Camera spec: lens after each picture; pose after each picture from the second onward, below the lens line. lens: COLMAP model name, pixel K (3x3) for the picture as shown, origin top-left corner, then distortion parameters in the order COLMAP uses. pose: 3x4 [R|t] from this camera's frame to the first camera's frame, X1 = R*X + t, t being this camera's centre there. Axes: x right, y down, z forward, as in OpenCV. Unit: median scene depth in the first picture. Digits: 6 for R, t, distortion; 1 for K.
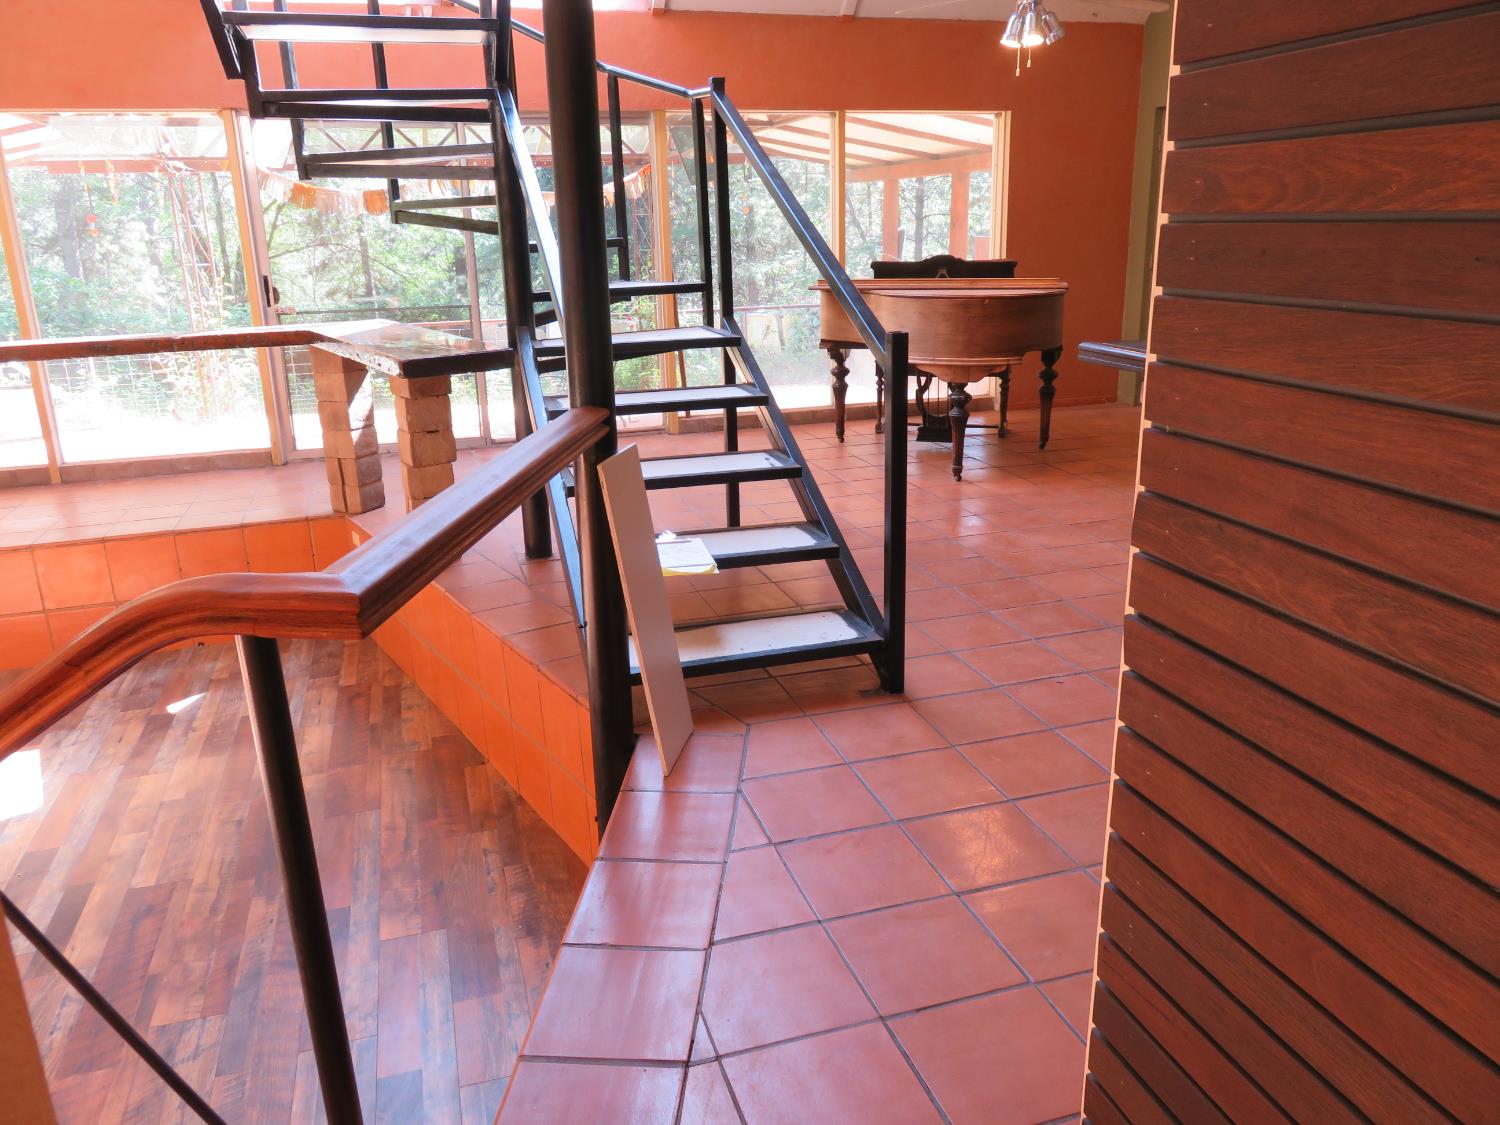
lens RADIAL K [[1115.3, 0, 752.4], [0, 1115.3, 562.3], [0, 0, 1]] dist [-0.009998, 0.003721]
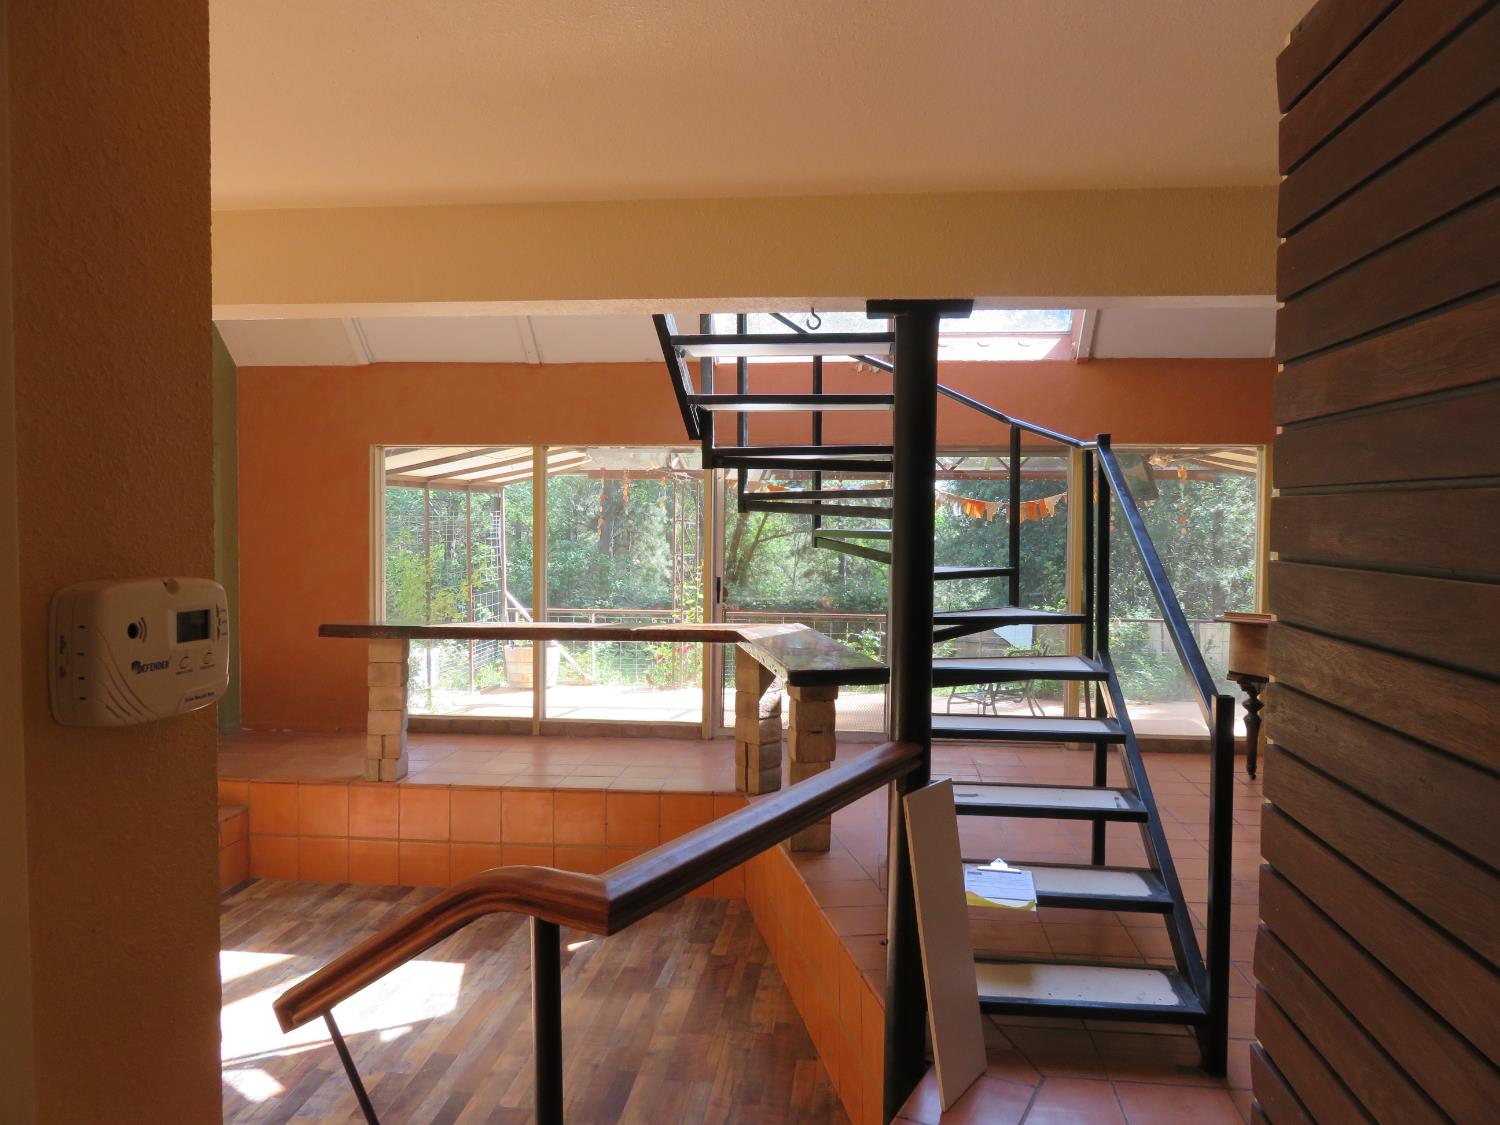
lens RADIAL K [[1115.3, 0, 747.0], [0, 1115.3, 559.9], [0, 0, 1]] dist [-0.009998, 0.003721]
pose [[0.915670, 0.044273, -0.399484, 0.089734], [-0.143630, 0.964330, -0.222347, -0.026649], [0.375390, 0.260975, 0.889367, -0.062801]]
